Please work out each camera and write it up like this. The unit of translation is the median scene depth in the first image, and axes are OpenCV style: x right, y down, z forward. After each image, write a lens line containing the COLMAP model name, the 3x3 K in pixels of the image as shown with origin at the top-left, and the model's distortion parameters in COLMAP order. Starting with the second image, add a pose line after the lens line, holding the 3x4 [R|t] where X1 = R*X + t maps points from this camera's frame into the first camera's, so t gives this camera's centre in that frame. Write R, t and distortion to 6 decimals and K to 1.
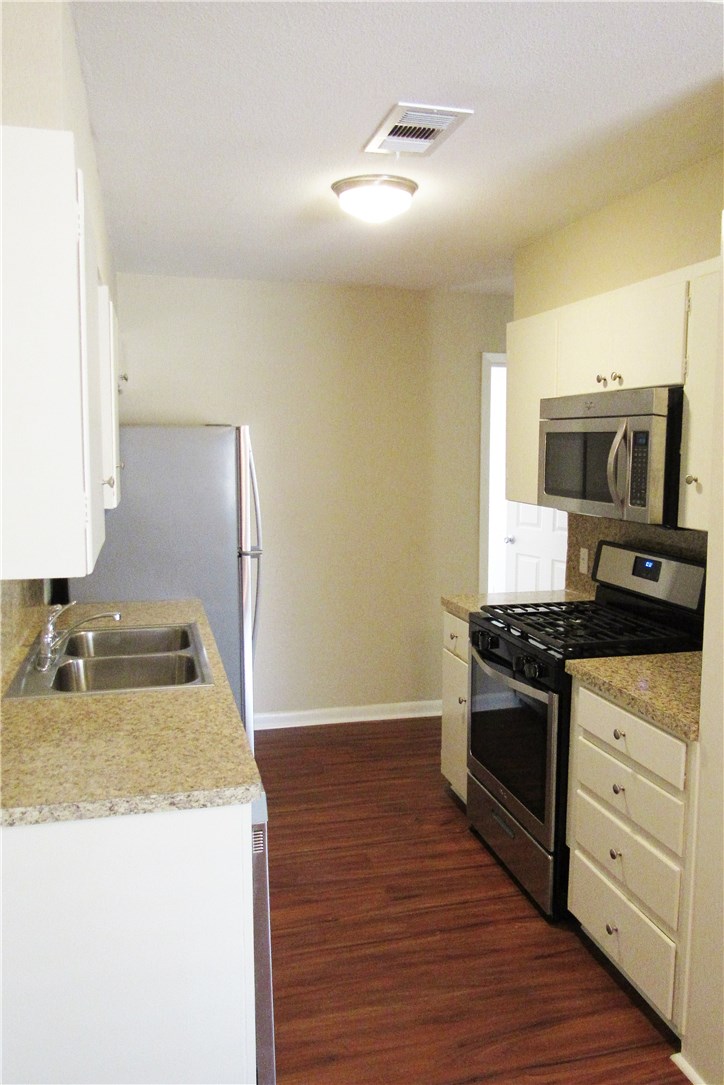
lens RADIAL K [[788.4, 0, 365.4], [0, 788.4, 541.1], [0, 0, 1]] dist [-0.006444, 0.002033]
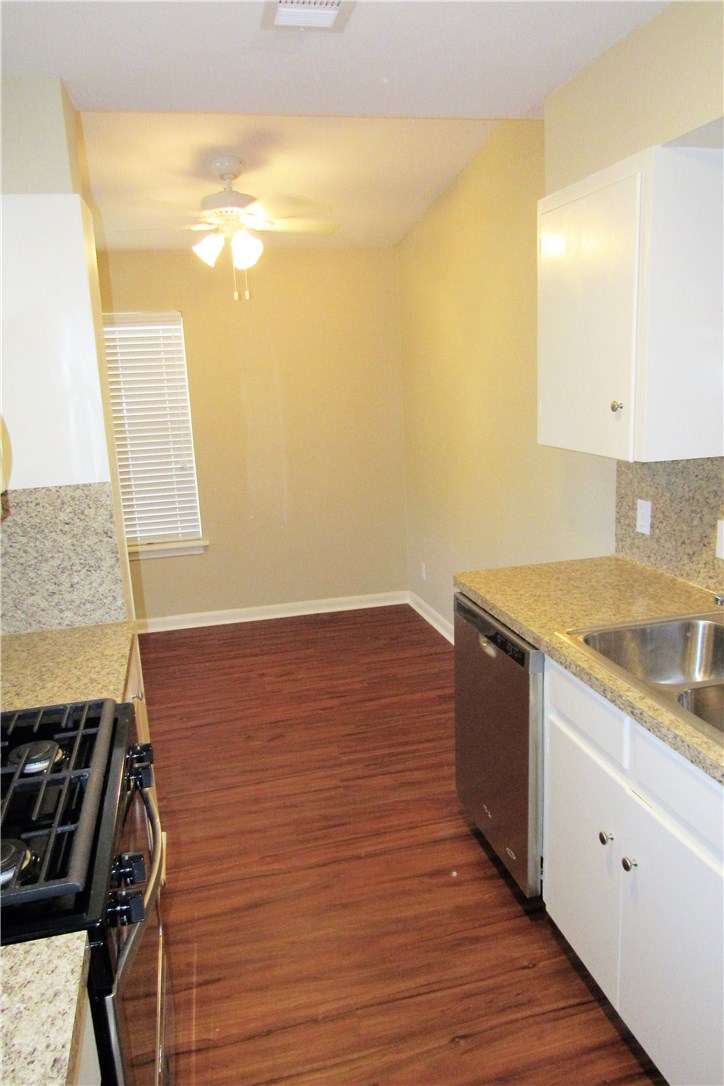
lens RADIAL K [[789.1, 0, 373.9], [0, 789.1, 542.0], [0, 0, 1]] dist [-0.006444, 0.002033]
pose [[-0.998756, 0.044004, 0.023467, -0.002768], [0.049311, 0.941639, 0.332994, -0.281948], [-0.007444, 0.333737, -0.942637, 2.122336]]
